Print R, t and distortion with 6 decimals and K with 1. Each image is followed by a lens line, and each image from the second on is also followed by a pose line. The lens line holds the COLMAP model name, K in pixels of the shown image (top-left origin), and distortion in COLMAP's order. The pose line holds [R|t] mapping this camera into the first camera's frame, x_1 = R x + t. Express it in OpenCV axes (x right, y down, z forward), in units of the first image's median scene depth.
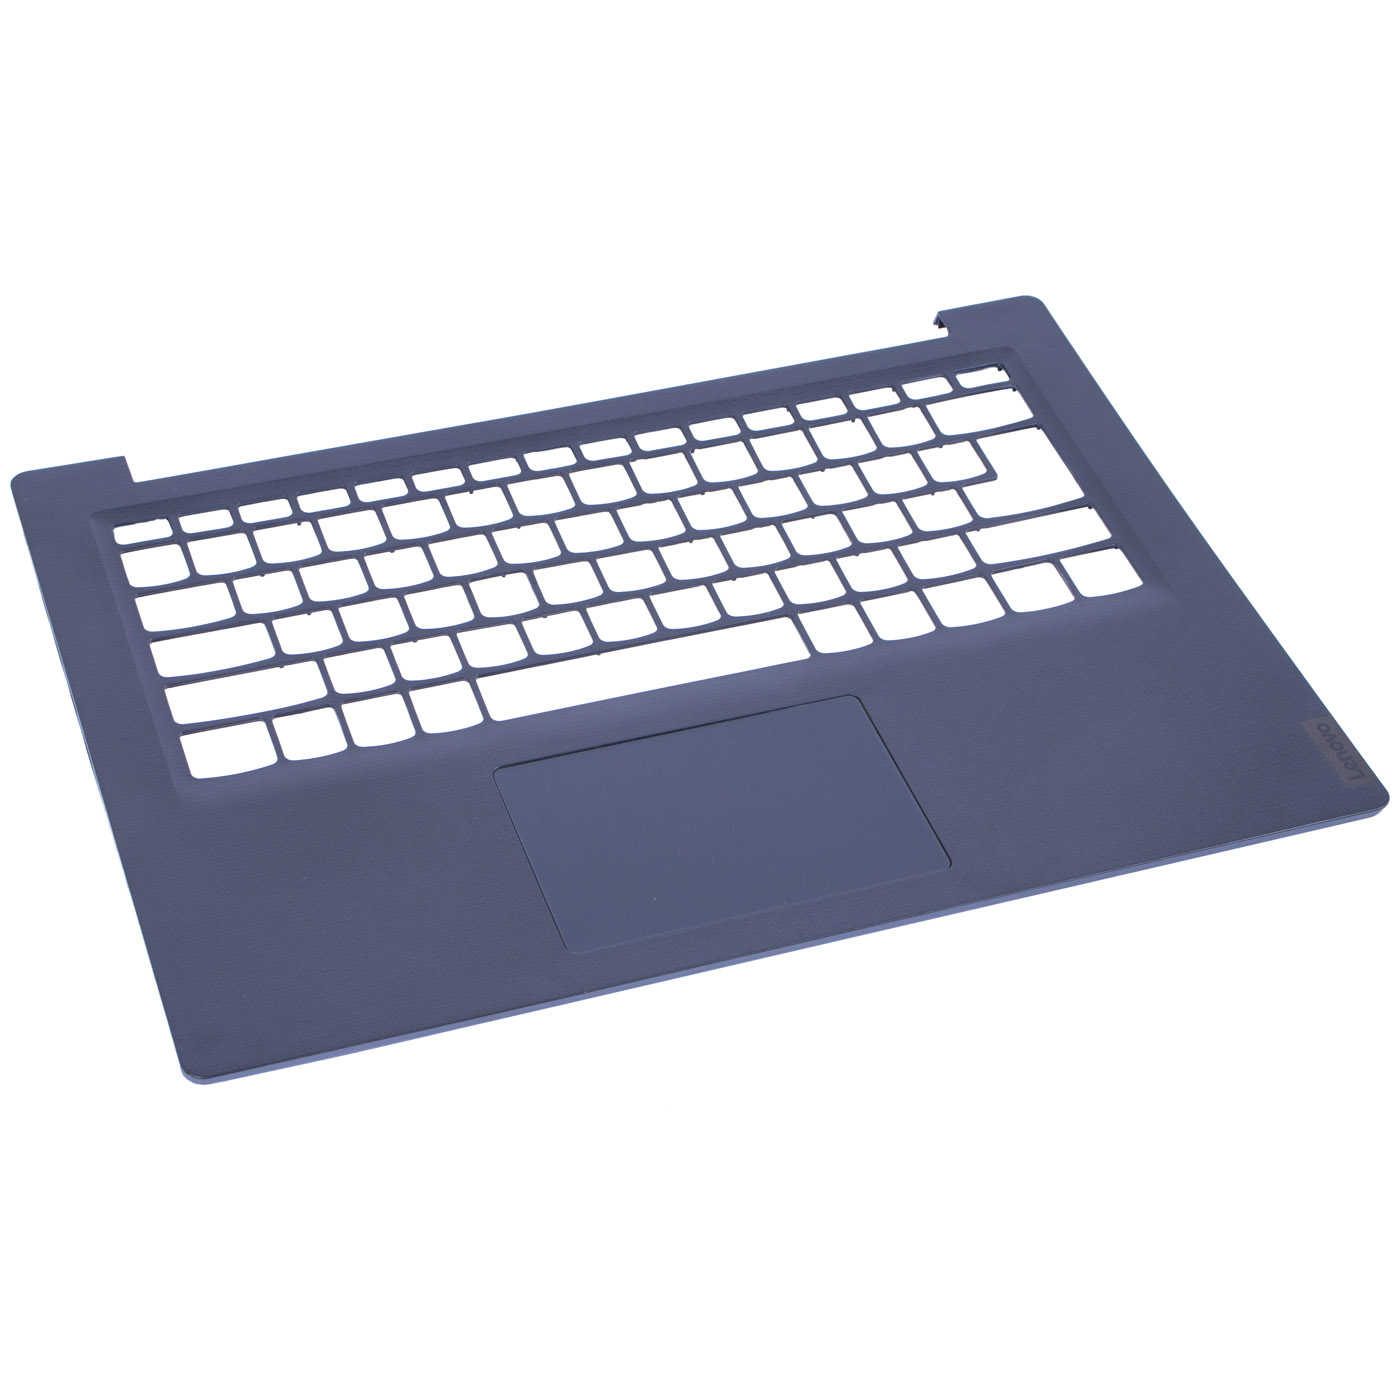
lens RADIAL K [[3225.8, 0, 701.2], [0, 3225.8, 711.3], [0, 0, 1]] dist [0.380579, 0.000000]
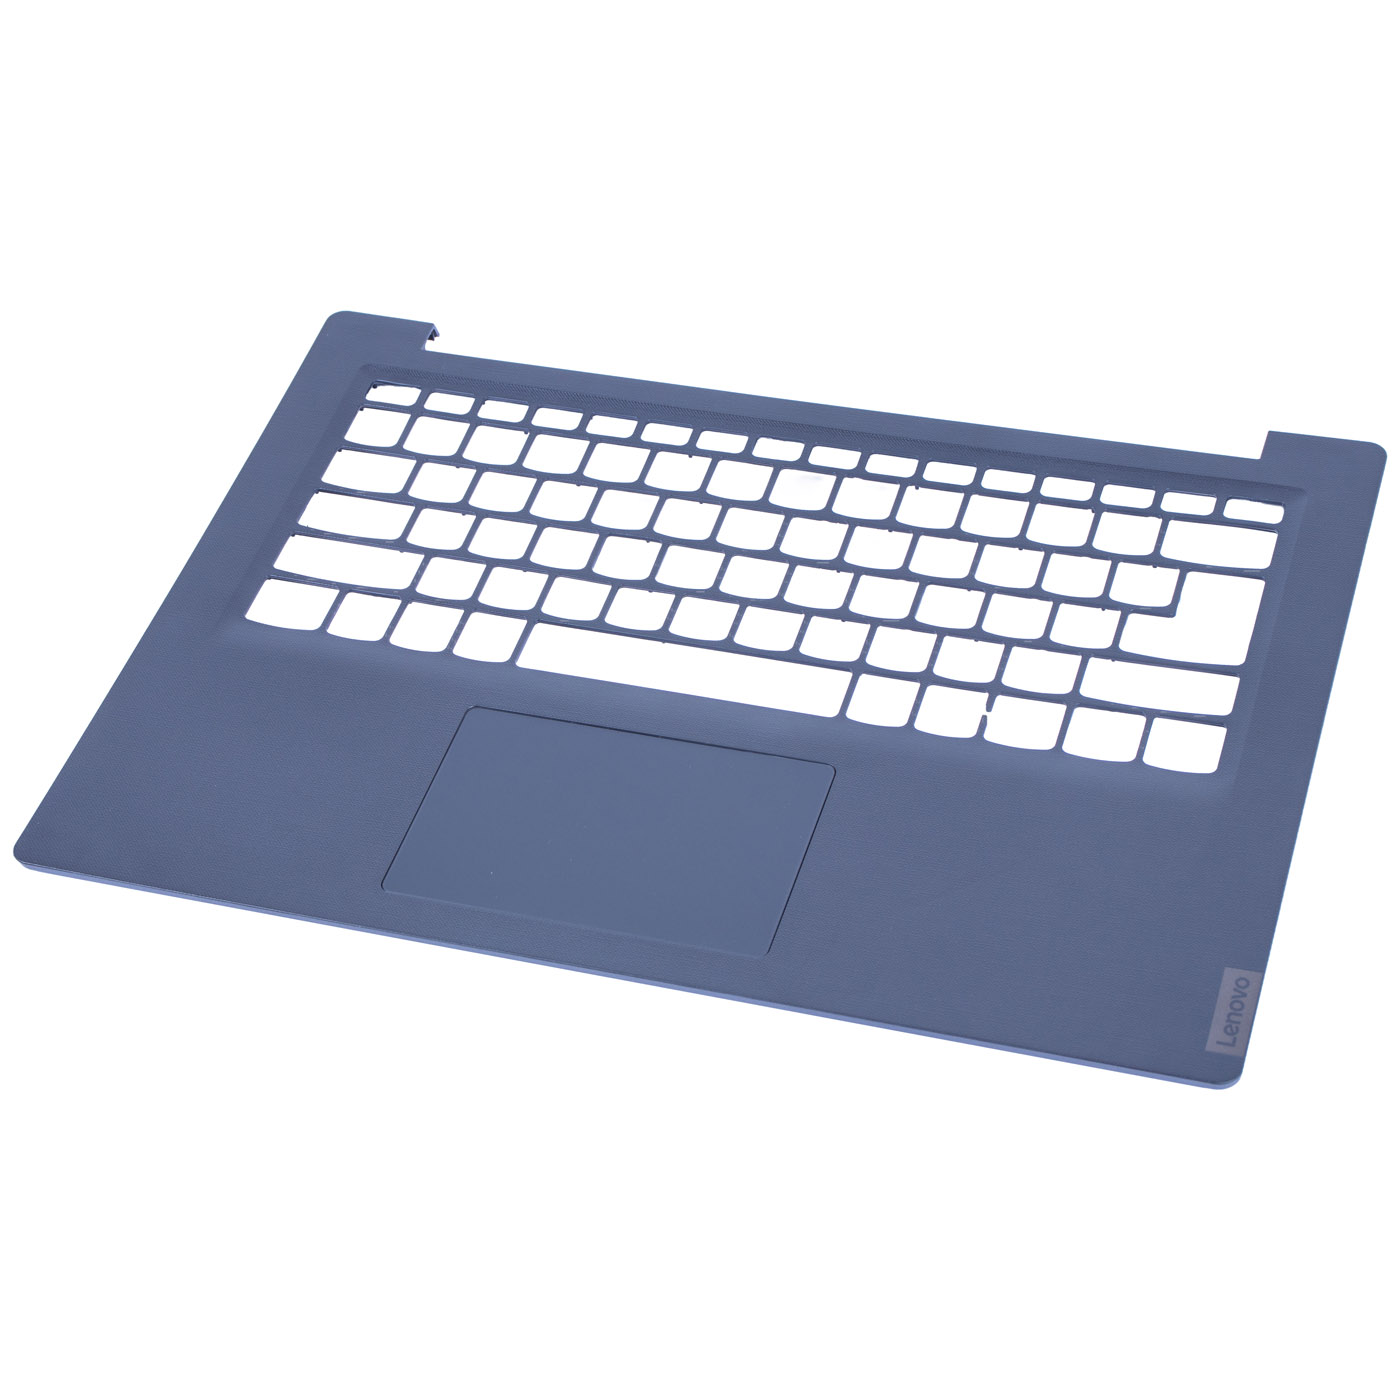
lens RADIAL K [[3351.6, 0, 666.8], [0, 3351.6, 754.9], [0, 0, 1]] dist [0.398612, 0.000000]
pose [[0.802562, 0.342137, -0.488709, 0.469924], [-0.331353, 0.936867, 0.111733, -0.098302], [0.496084, 0.072263, 0.865262, 0.128481]]
